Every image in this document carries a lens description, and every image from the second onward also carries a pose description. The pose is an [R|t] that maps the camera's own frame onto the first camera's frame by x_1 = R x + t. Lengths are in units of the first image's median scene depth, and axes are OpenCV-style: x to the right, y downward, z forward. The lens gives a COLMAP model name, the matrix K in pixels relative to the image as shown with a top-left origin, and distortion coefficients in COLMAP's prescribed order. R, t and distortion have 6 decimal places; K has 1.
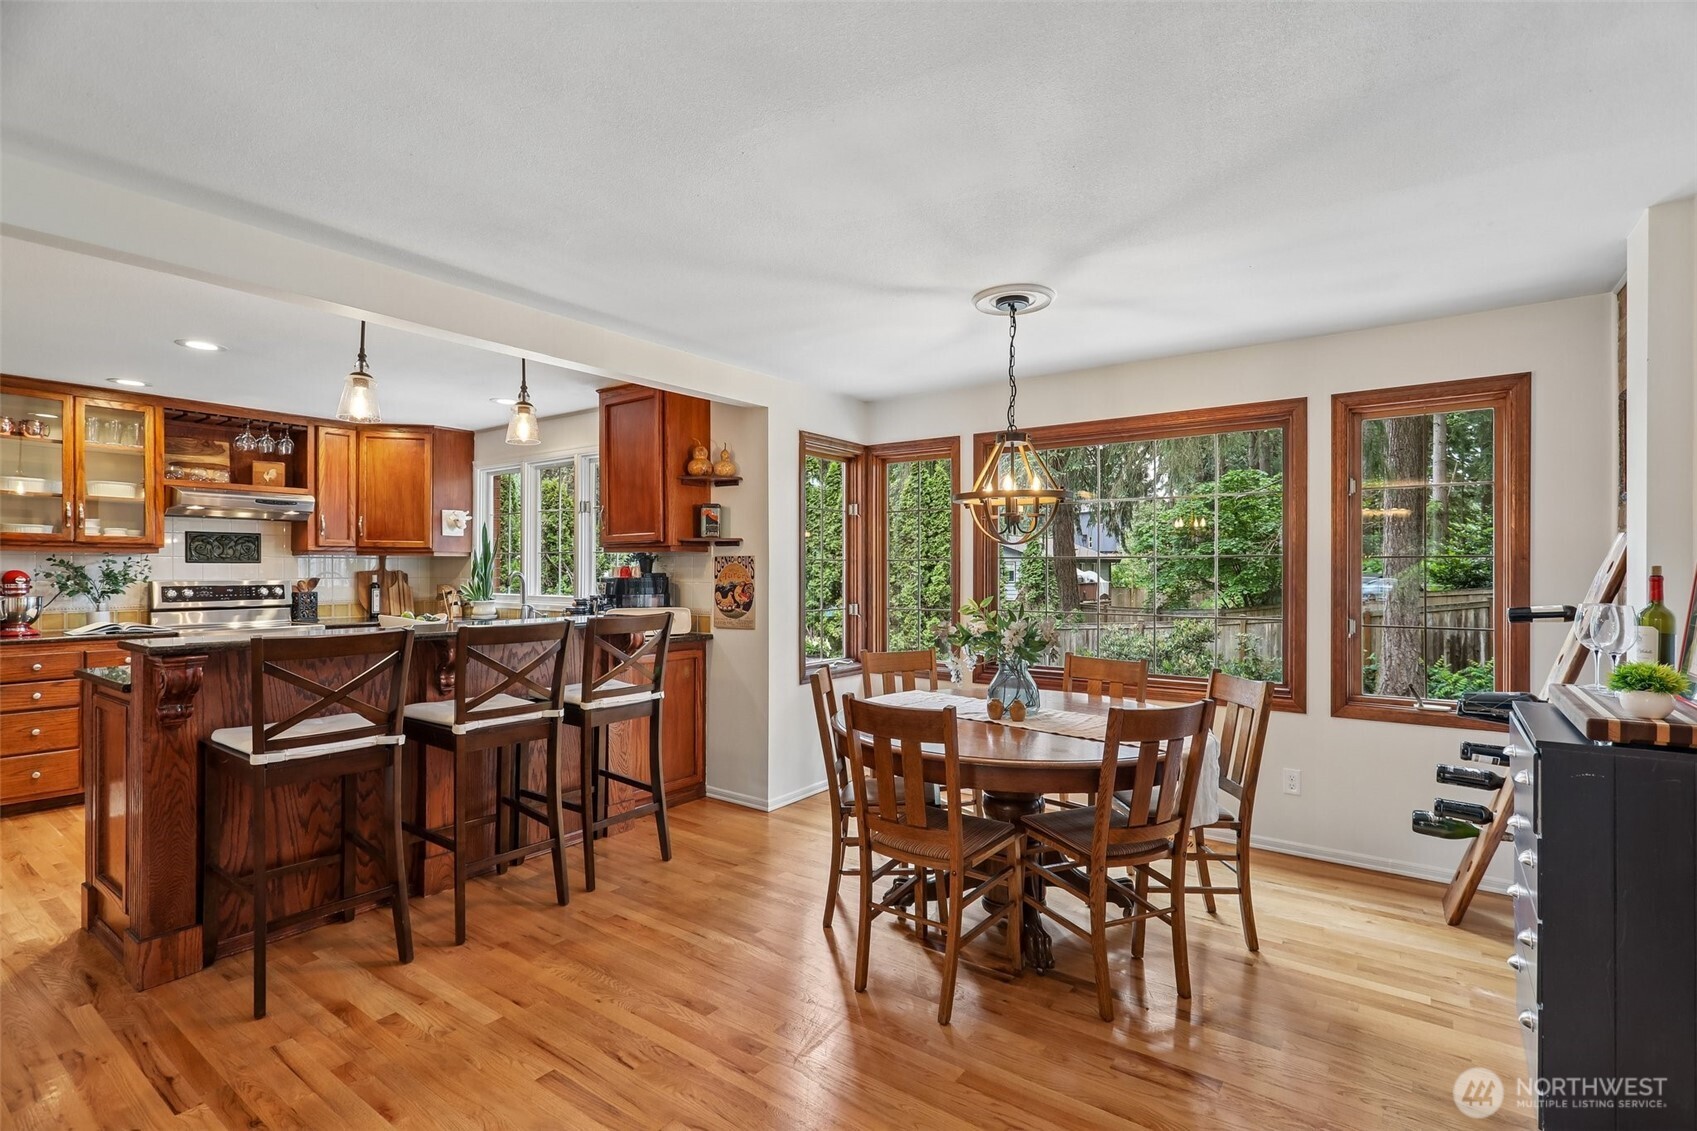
lens RADIAL K [[798.0, 0, 851.0], [0, 798.0, 569.9], [0, 0, 1]] dist [-0.002152, 0.004180]
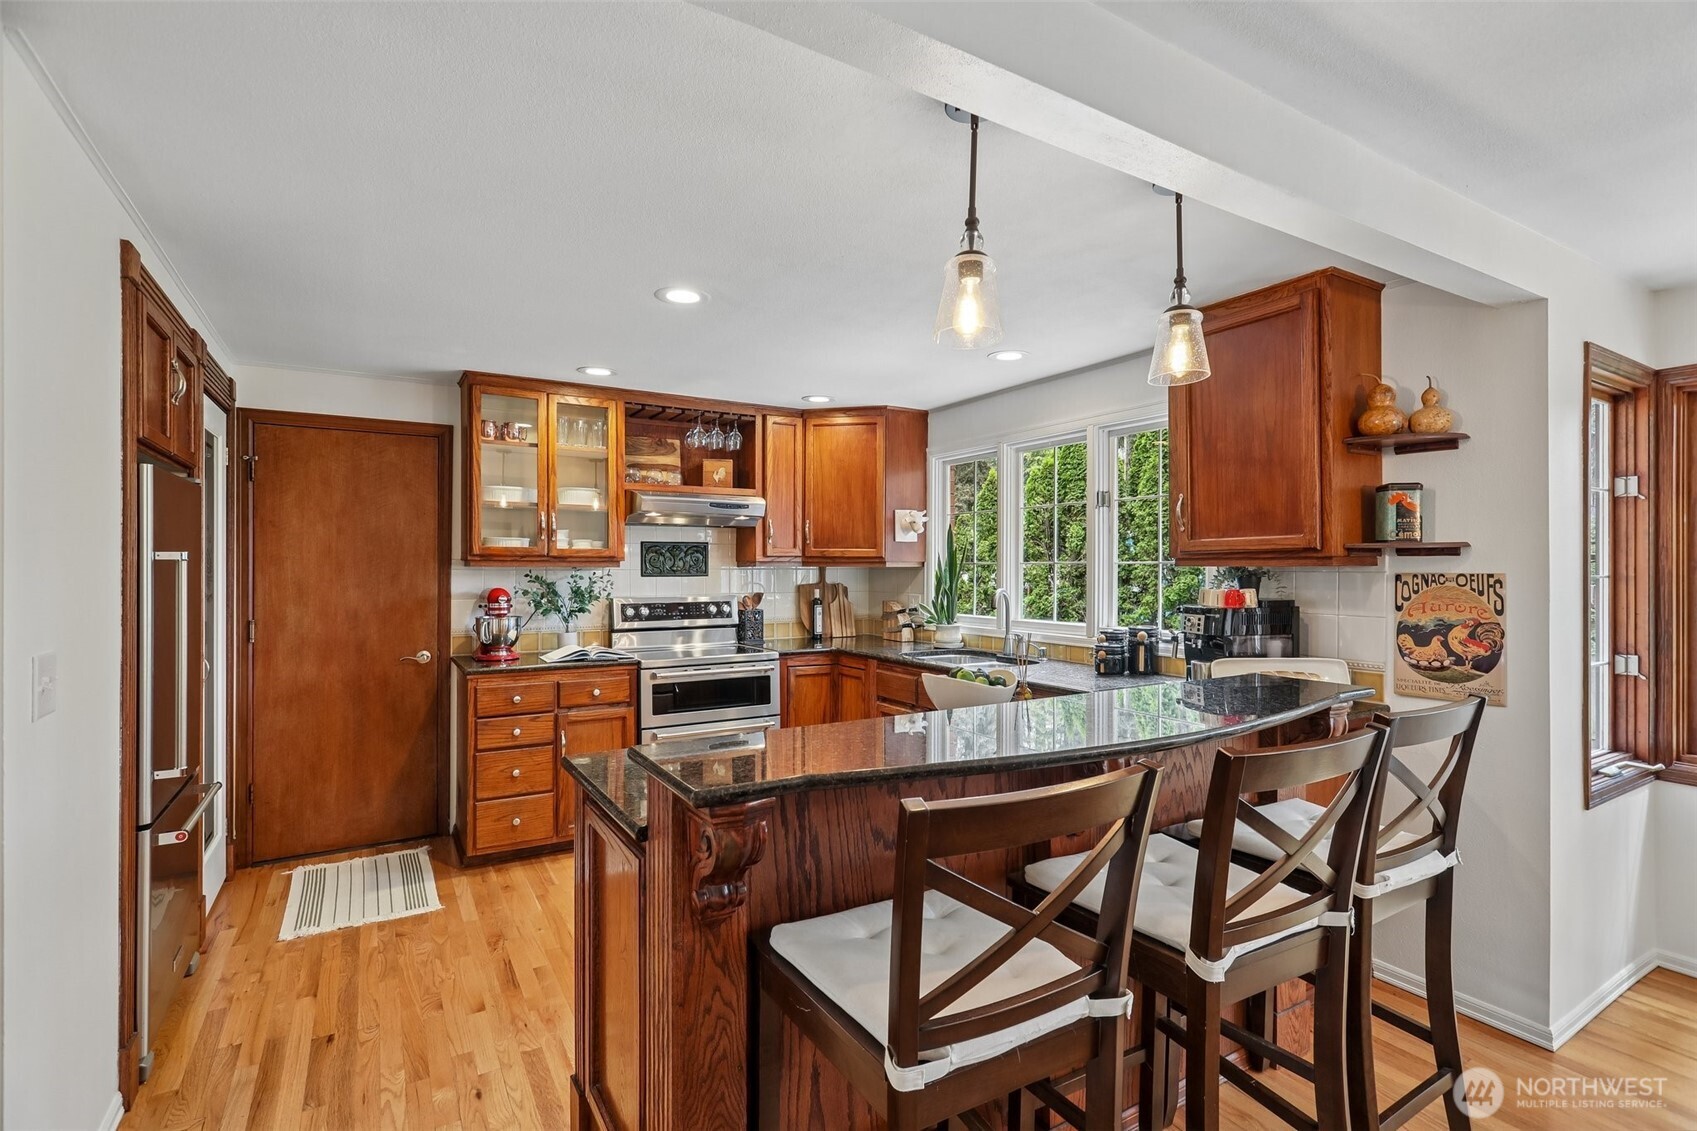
lens RADIAL K [[798.0, 0, 850.9], [0, 798.0, 568.0], [0, 0, 1]] dist [-0.002152, 0.004180]
pose [[0.923196, -0.000973, -0.384327, -0.293197], [0.000977, 1.000000, -0.000186, -0.019566], [0.384327, -0.000204, 0.923197, 0.284713]]
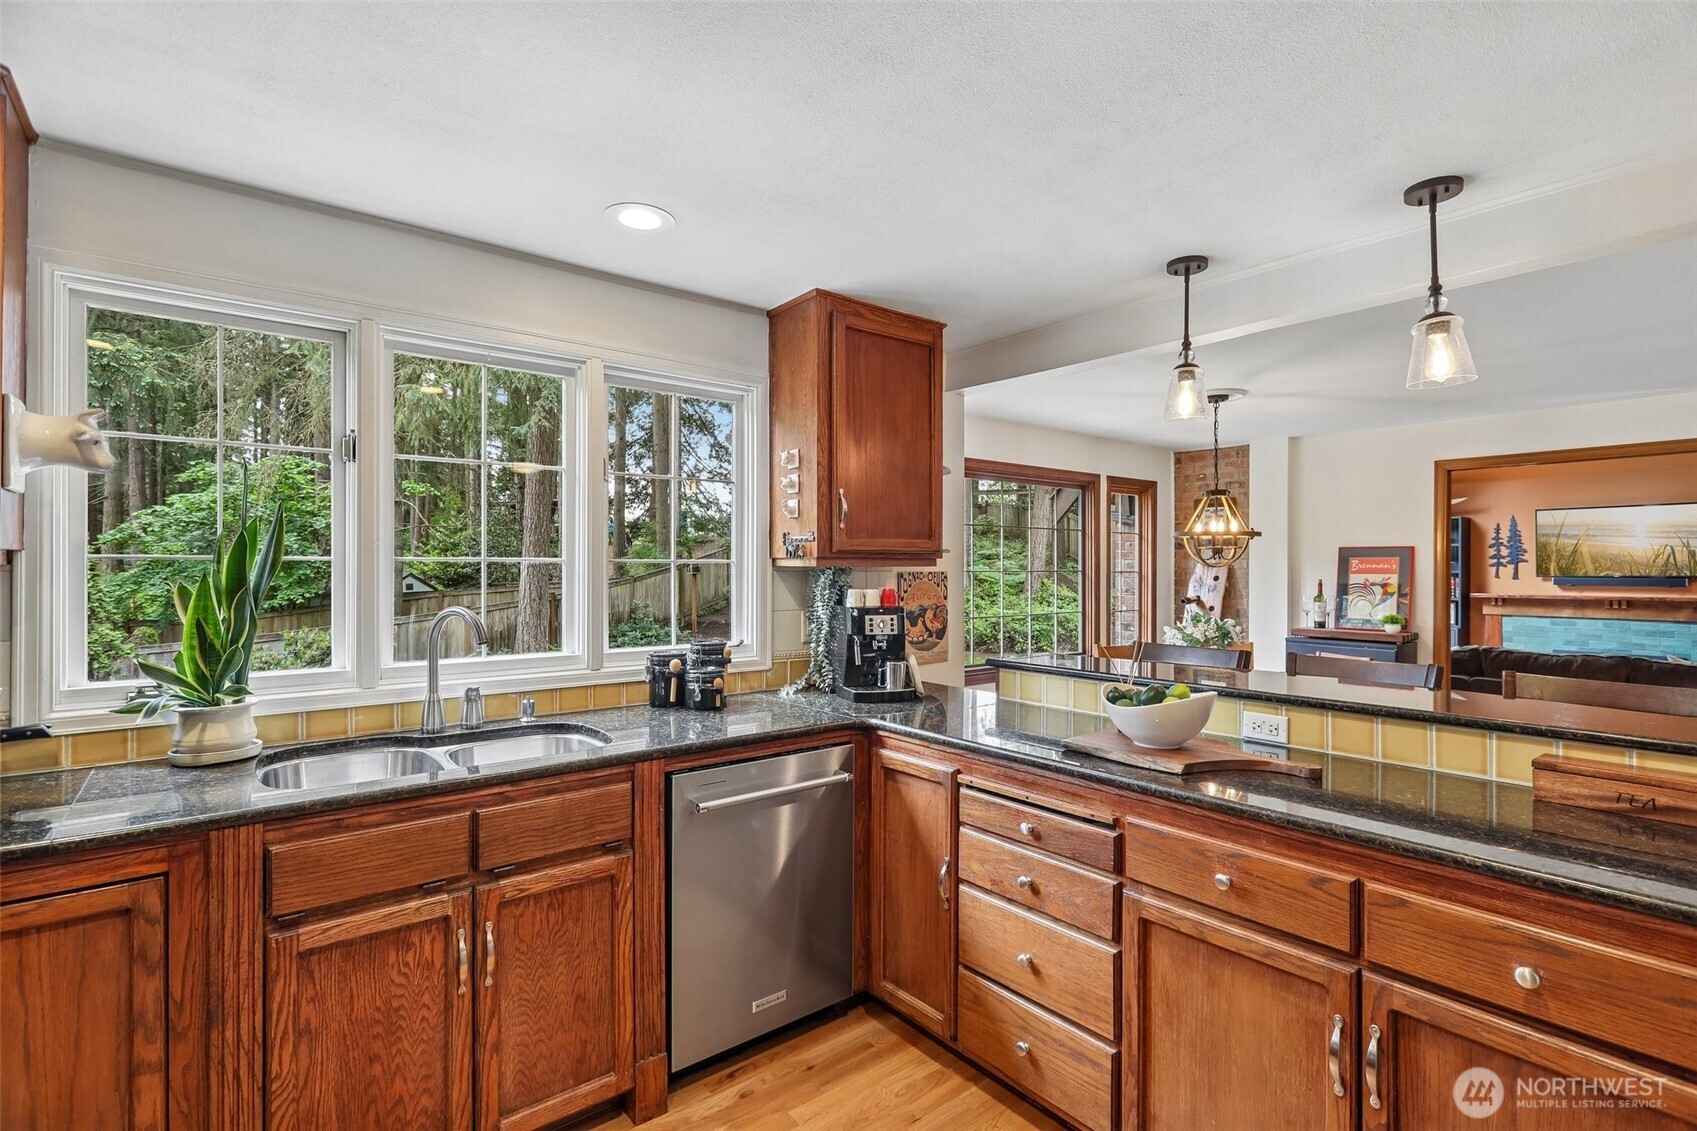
lens RADIAL K [[798.0, 0, 856.9], [0, 798.0, 572.9], [0, 0, 1]] dist [-0.002152, 0.004180]
pose [[0.254359, -0.007221, 0.967083, -0.845445], [-0.002049, 0.999966, 0.008006, -0.020397], [-0.967108, -0.004018, 0.254336, 0.791486]]
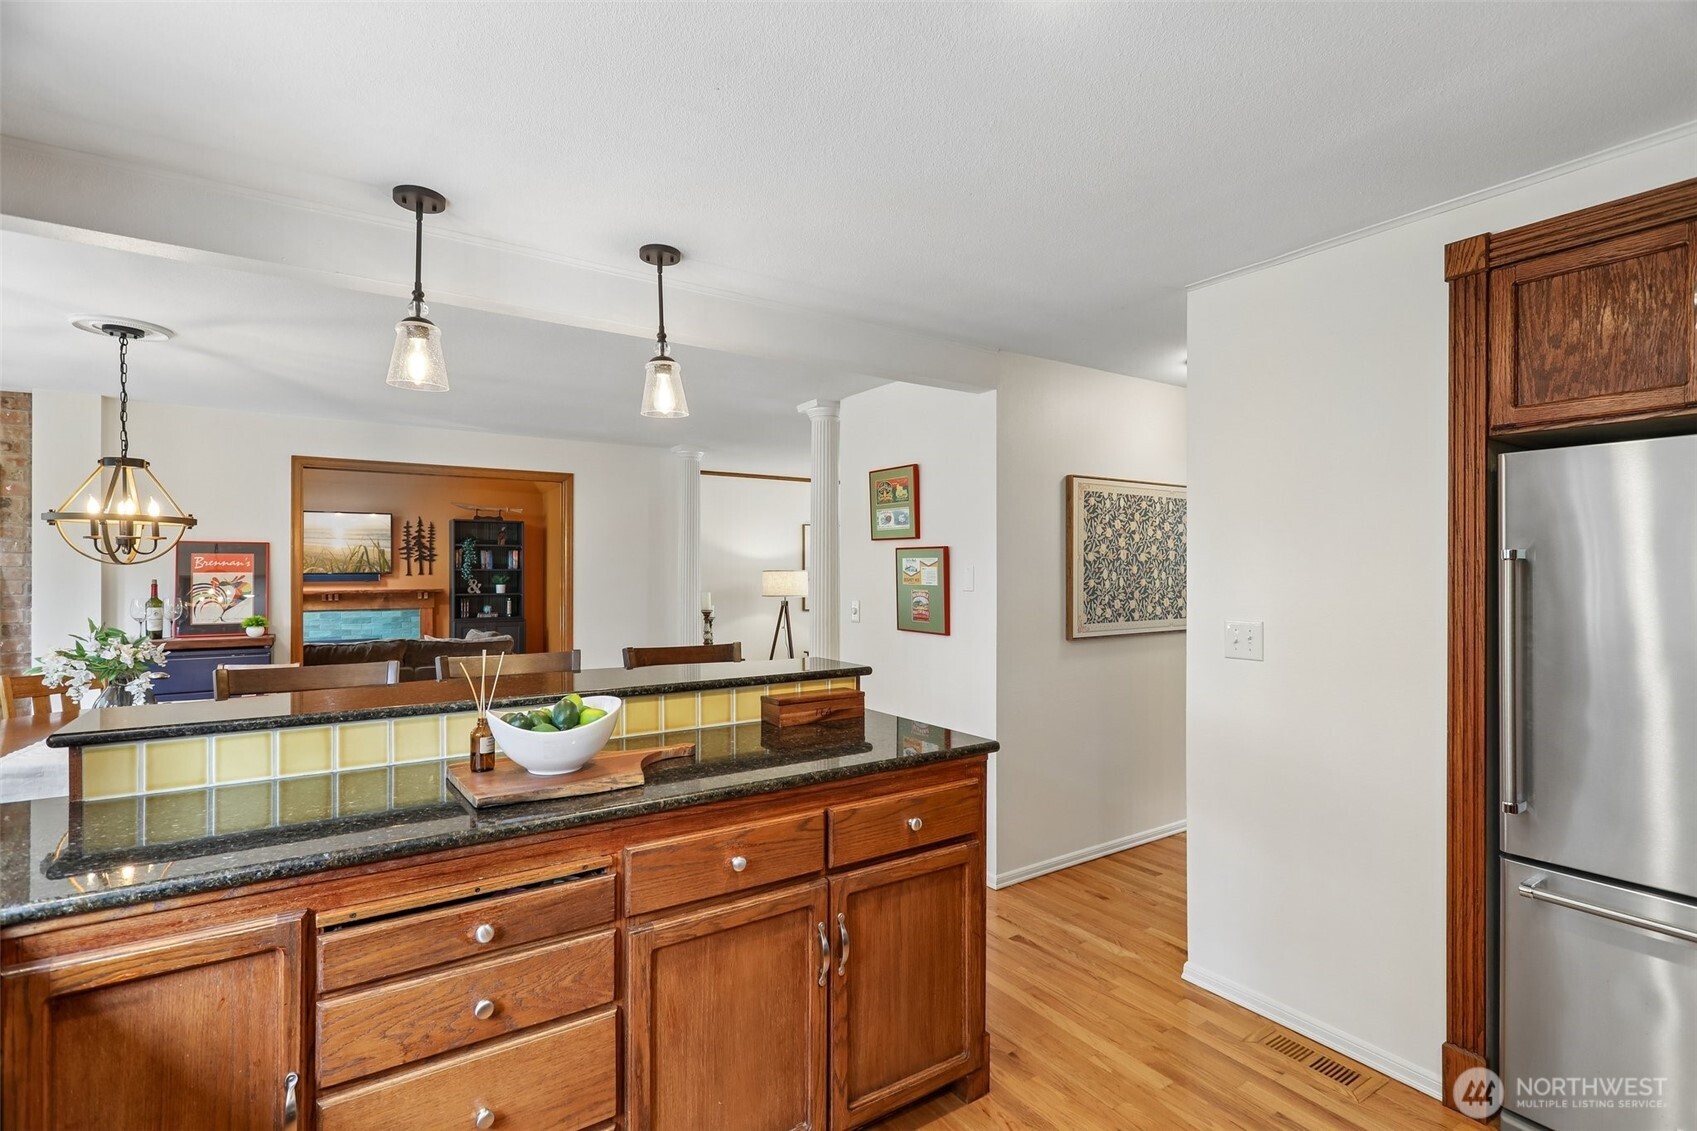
lens RADIAL K [[798.0, 0, 850.8], [0, 798.0, 570.1], [0, 0, 1]] dist [-0.002152, 0.004180]
pose [[-0.938828, -0.003899, 0.344364, -0.655240], [-0.002942, 0.999990, 0.003302, -0.019755], [-0.344373, 0.002087, -0.938831, 1.037070]]
